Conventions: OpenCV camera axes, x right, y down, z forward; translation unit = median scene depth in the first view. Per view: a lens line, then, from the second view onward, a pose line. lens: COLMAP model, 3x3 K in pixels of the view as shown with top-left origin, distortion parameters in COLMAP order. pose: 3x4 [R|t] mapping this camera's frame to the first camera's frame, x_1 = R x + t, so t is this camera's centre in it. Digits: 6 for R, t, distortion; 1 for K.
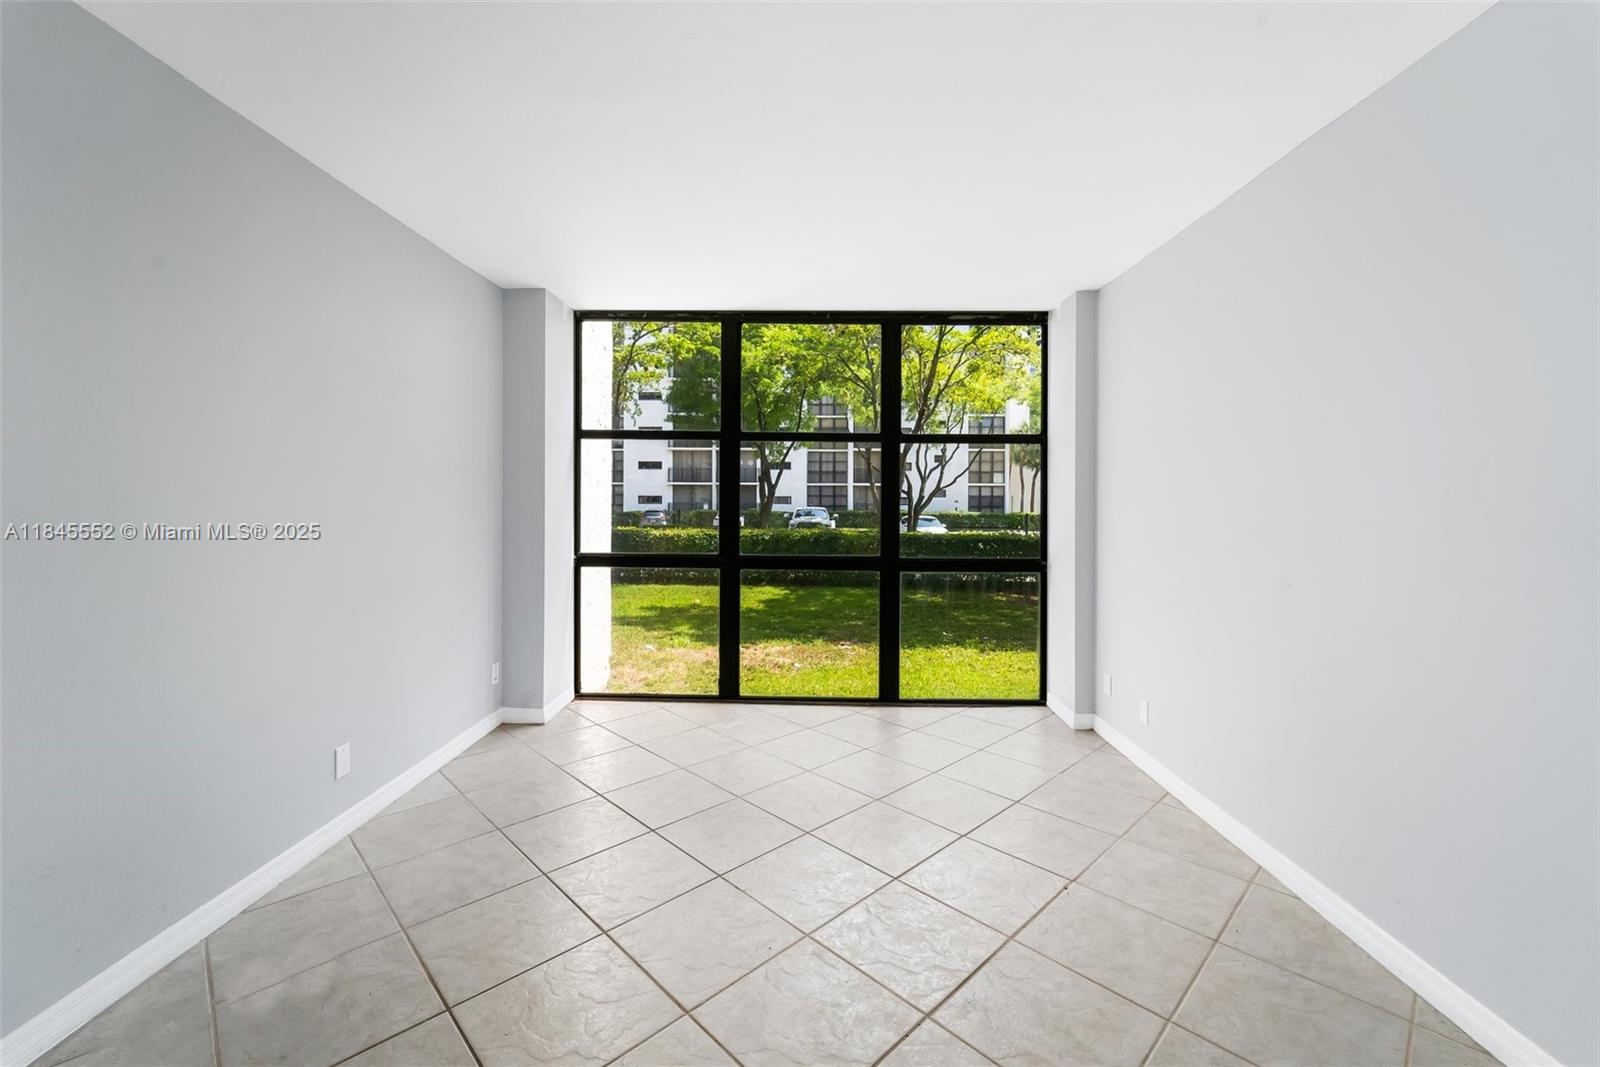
lens RADIAL K [[662.6, 0, 810.9], [0, 662.6, 496.6], [0, 0, 1]] dist [-0.001388, -0.000341]
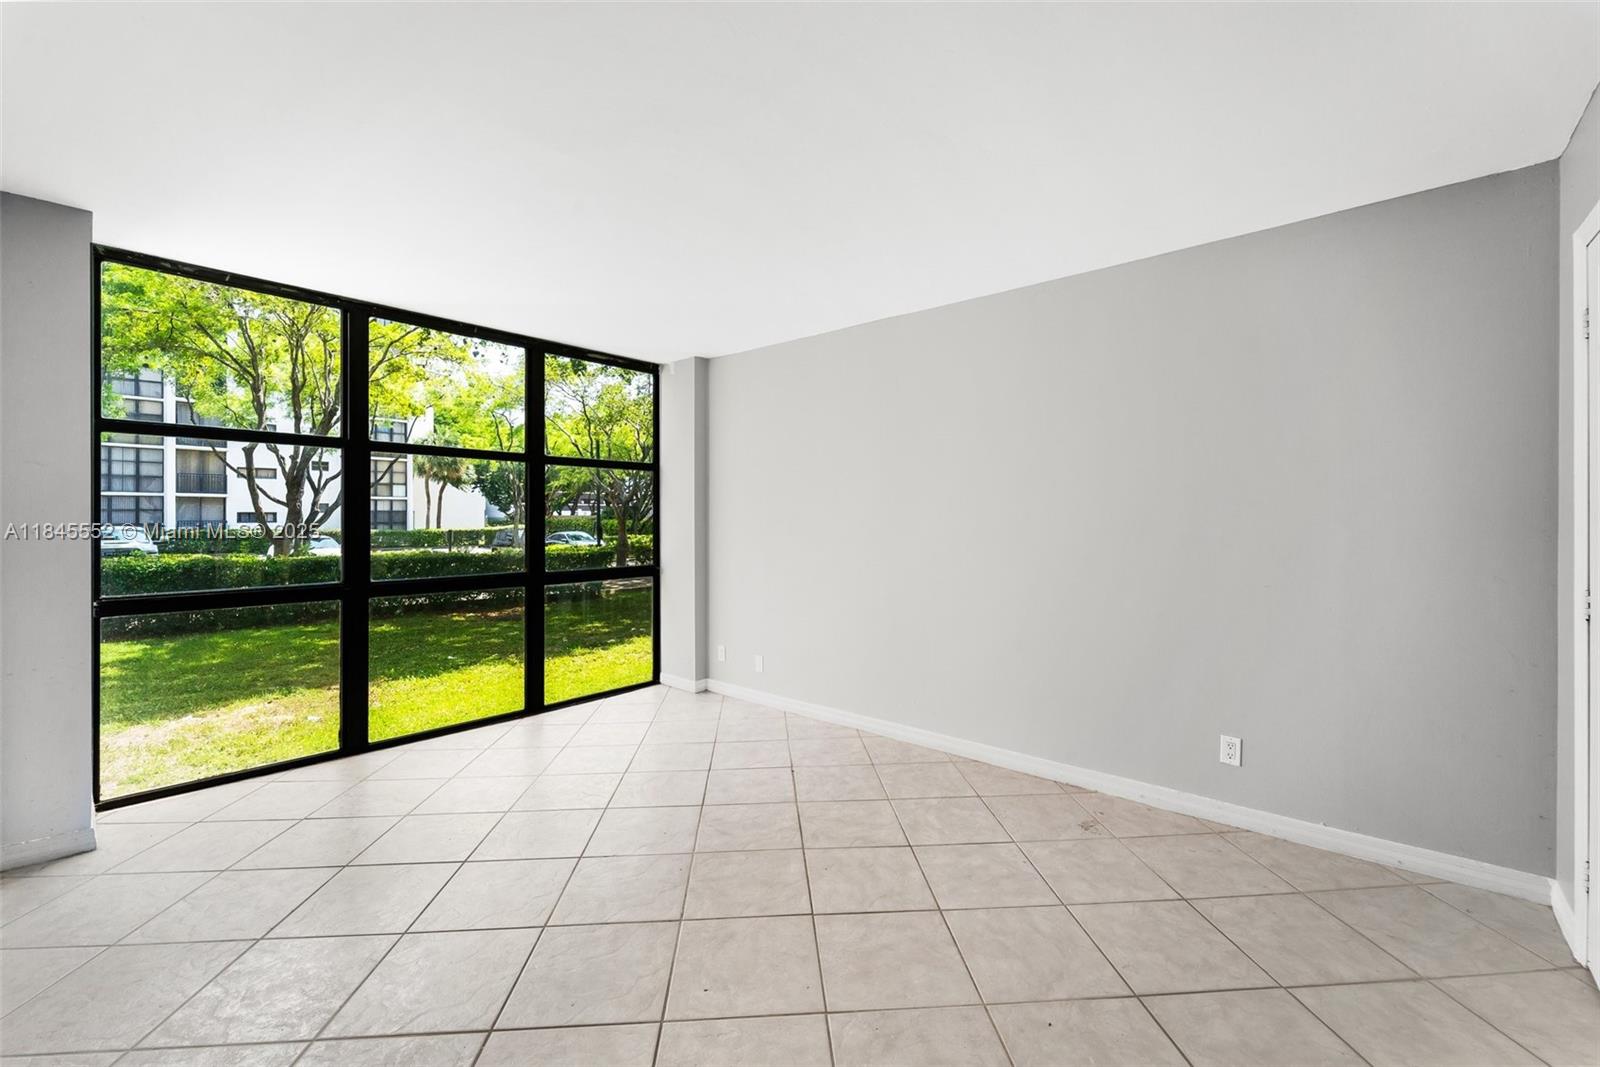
lens RADIAL K [[663.9, 0, 809.4], [0, 663.9, 515.5], [0, 0, 1]] dist [-0.001784, -0.000196]
pose [[0.637546, -0.003115, 0.770406, -0.121579], [-0.001862, 0.999983, 0.005584, -0.001607], [-0.770410, -0.004995, 0.637529, -0.001128]]
